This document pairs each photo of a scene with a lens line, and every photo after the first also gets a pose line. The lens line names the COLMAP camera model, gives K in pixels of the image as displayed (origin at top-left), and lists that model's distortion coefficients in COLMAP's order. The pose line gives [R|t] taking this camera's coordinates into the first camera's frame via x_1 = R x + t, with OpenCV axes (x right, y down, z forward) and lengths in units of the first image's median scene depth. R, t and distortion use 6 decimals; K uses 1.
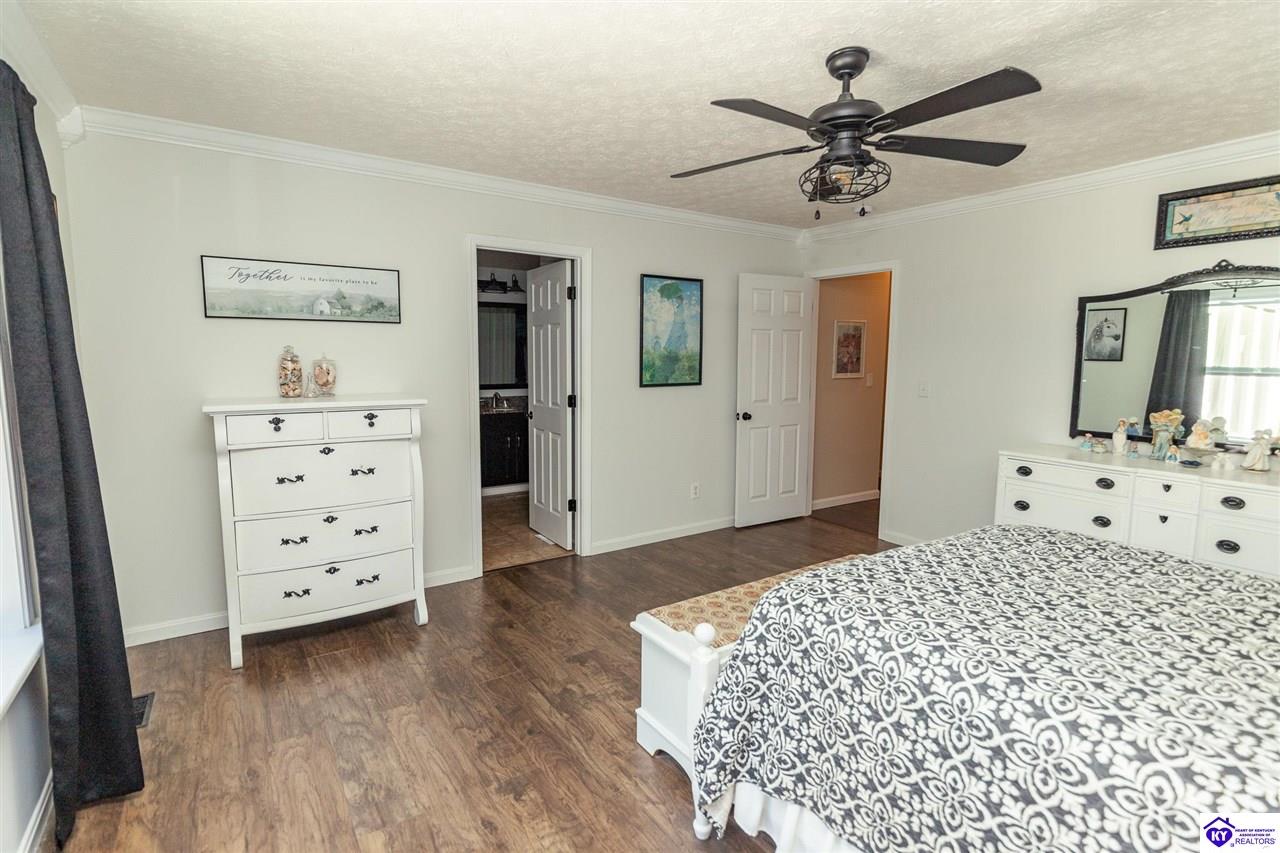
lens RADIAL K [[621.5, 0, 635.2], [0, 621.5, 427.0], [0, 0, 1]] dist [0.000292, 0.000559]
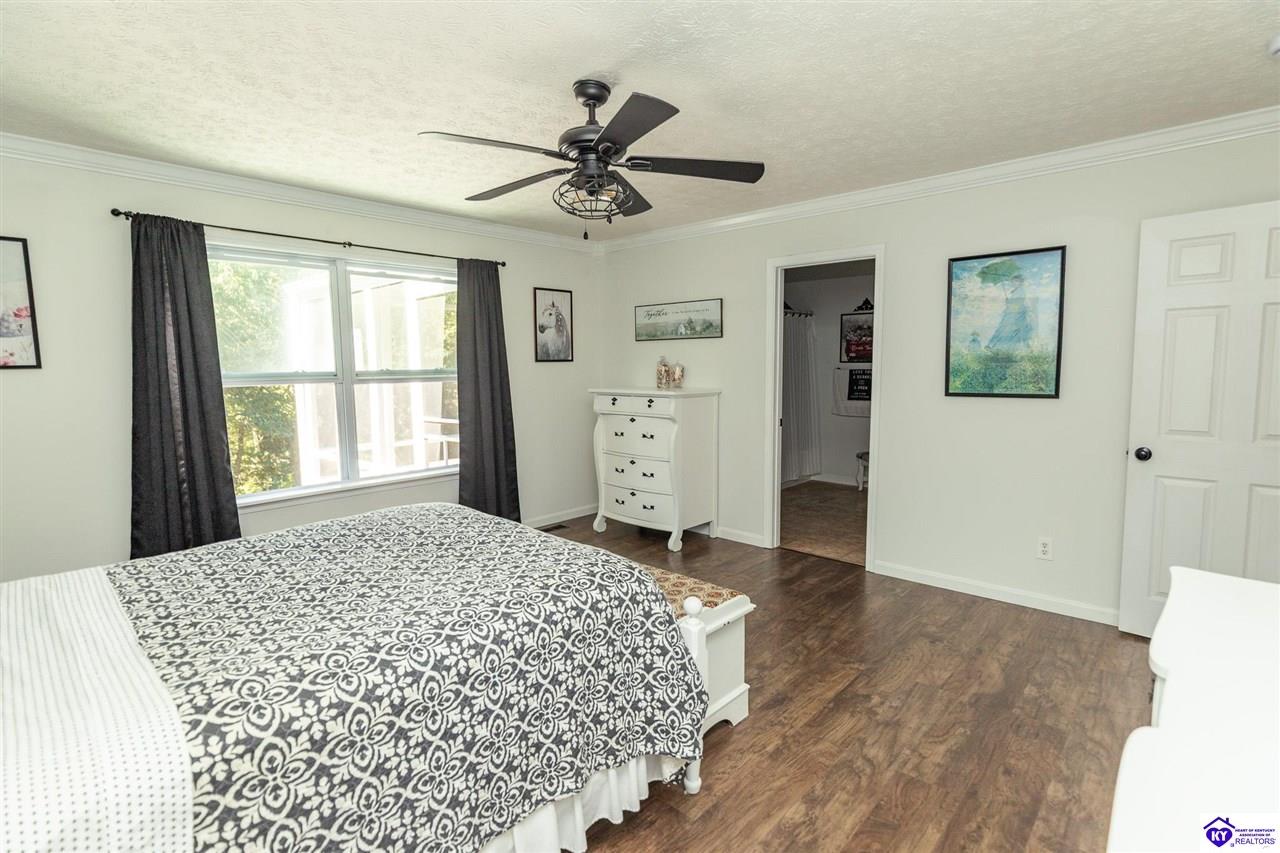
lens RADIAL K [[621.5, 0, 635.2], [0, 621.5, 427.0], [0, 0, 1]] dist [0.000292, 0.000559]
pose [[0.222122, 0.098848, -0.969995, 0.794705], [-0.095113, 0.992300, 0.079341, -0.054459], [0.970369, 0.074636, 0.229814, 0.455146]]
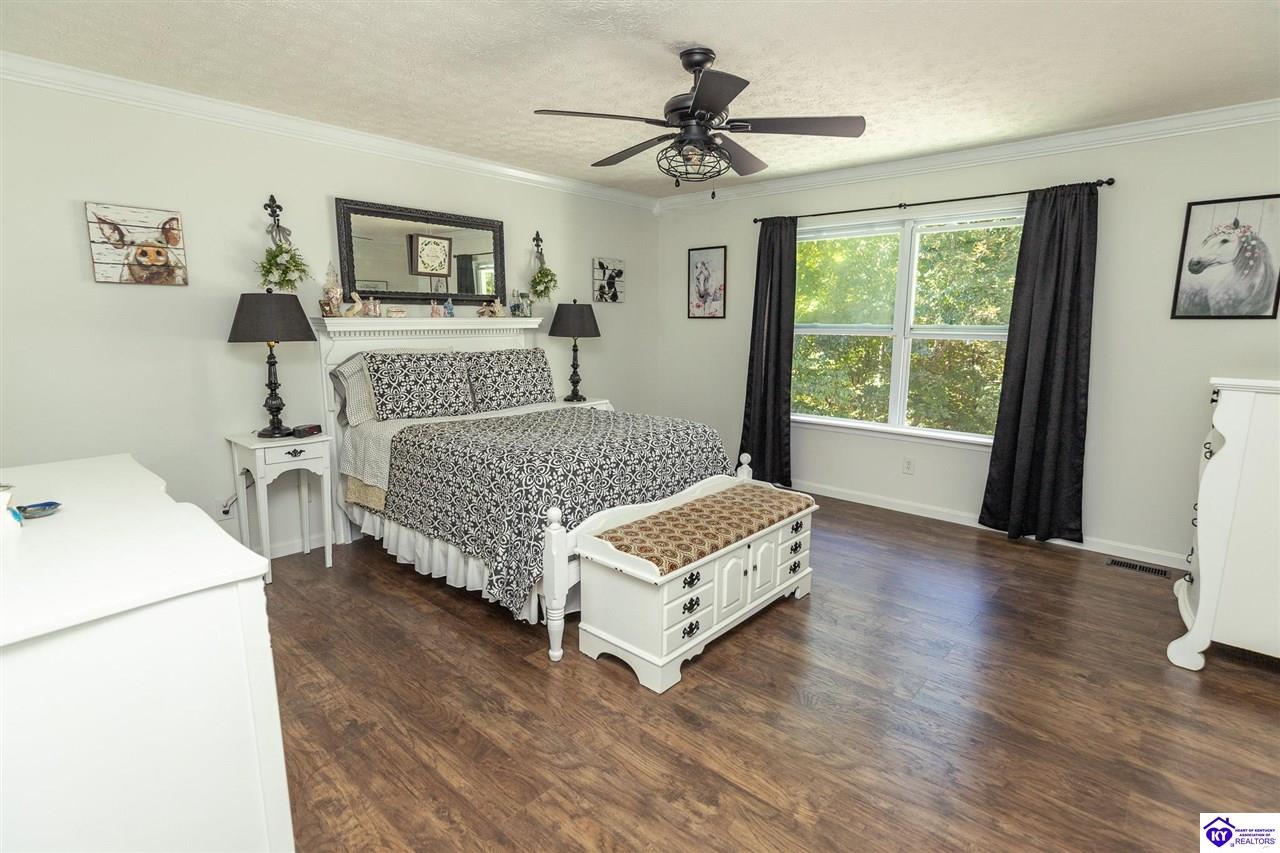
lens RADIAL K [[620.0, 0, 646.6], [0, 620.0, 420.1], [0, 0, 1]] dist [-0.002307, -0.000311]
pose [[-0.970704, 0.028318, -0.238603, 0.394029], [-0.036002, 0.964679, 0.260955, -0.127220], [0.237565, 0.261900, -0.935399, 1.192089]]
